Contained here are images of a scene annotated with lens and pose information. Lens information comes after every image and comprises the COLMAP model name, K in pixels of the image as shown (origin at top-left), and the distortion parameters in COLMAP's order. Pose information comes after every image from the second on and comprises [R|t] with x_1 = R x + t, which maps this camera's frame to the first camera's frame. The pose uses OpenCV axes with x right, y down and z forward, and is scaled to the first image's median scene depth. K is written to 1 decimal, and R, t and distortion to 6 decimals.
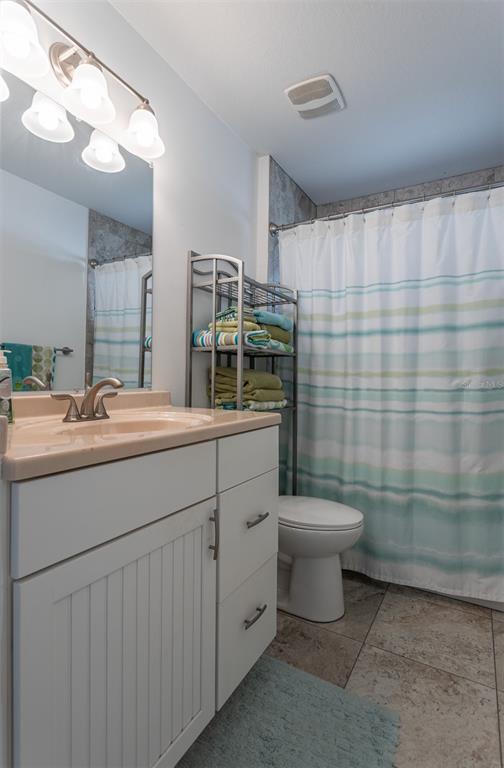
lens RADIAL K [[391.4, 0, 249.6], [0, 391.4, 381.5], [0, 0, 1]] dist [-0.038716, 0.027181]
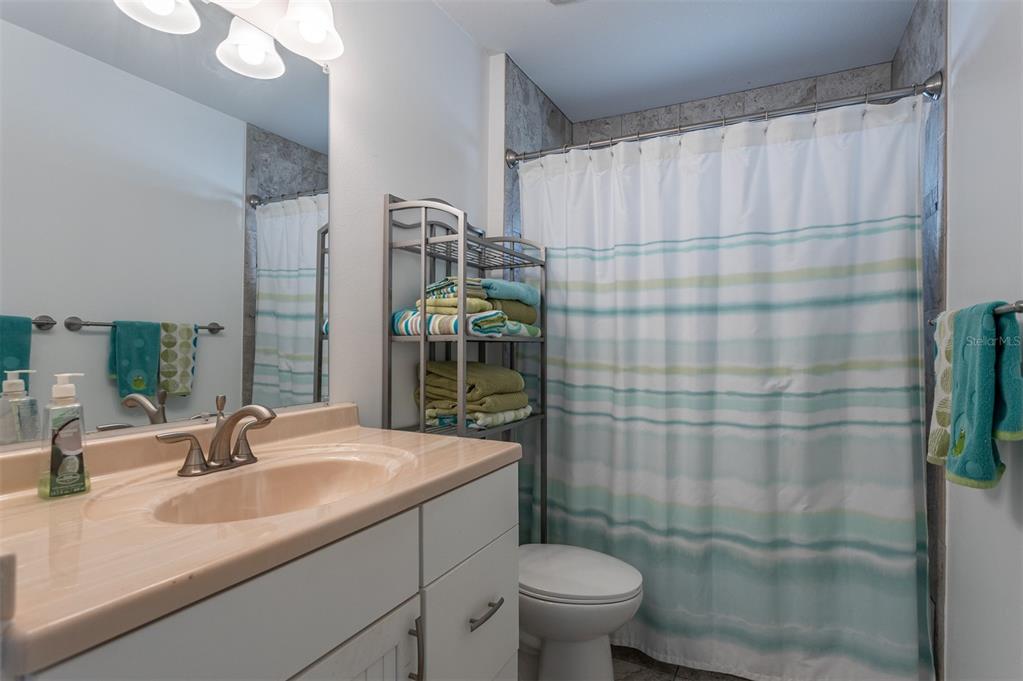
lens RADIAL K [[522.4, 0, 511.5], [0, 522.4, 340.5], [0, 0, 1]] dist [-0.042134, 0.032430]
pose [[0.998741, -0.006629, 0.049733, 0.015282], [0.006932, 0.999959, -0.005911, -0.068892], [-0.049691, 0.006248, 0.998745, 0.080127]]
